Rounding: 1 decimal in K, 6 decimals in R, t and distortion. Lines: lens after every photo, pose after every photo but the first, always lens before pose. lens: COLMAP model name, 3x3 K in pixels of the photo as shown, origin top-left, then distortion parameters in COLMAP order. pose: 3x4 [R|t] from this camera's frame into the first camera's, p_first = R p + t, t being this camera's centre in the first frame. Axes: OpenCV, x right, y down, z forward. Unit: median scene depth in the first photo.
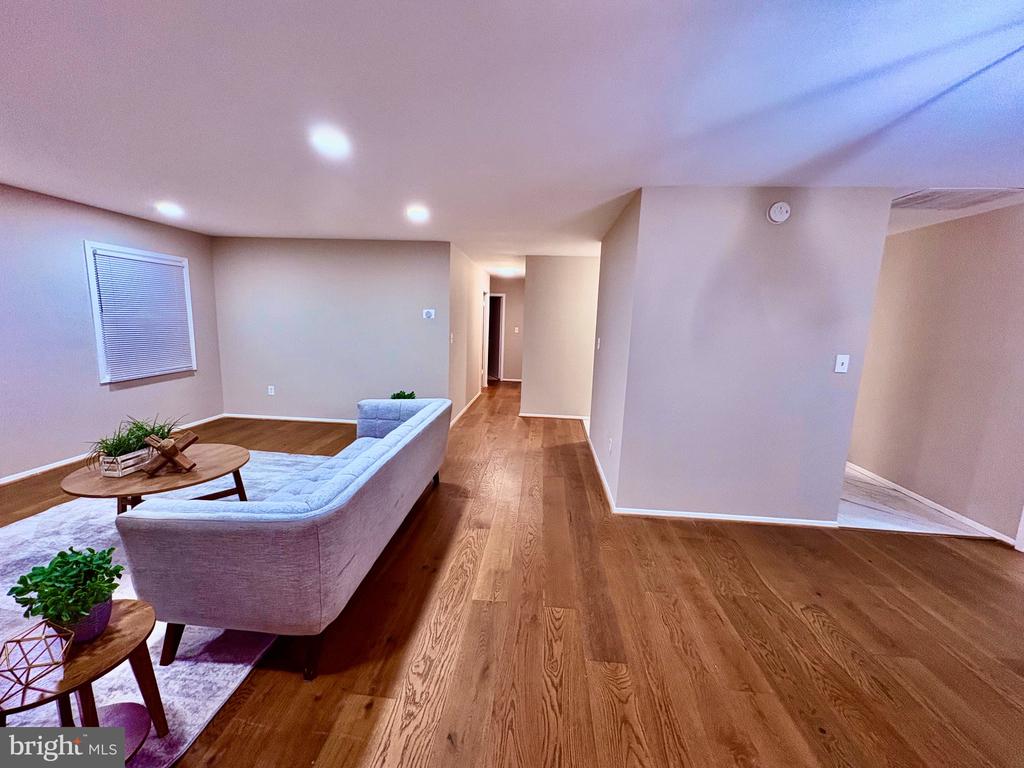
lens RADIAL K [[407.7, 0, 511.8], [0, 407.7, 384.4], [0, 0, 1]] dist [0.001768, -0.000533]
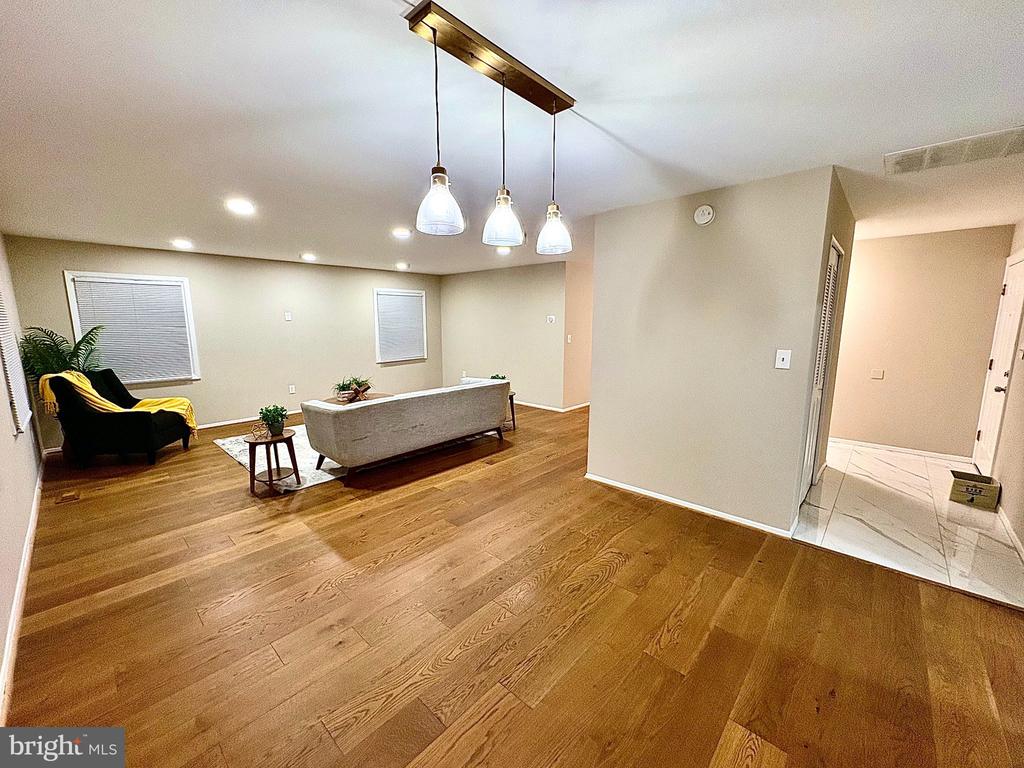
lens RADIAL K [[407.7, 0, 508.5], [0, 407.7, 383.6], [0, 0, 1]] dist [0.001768, -0.000533]
pose [[0.783105, 0.063318, -0.618657, 0.836177], [-0.071346, 0.997382, 0.011769, 0.037019], [0.617783, 0.034922, 0.785573, -0.121484]]
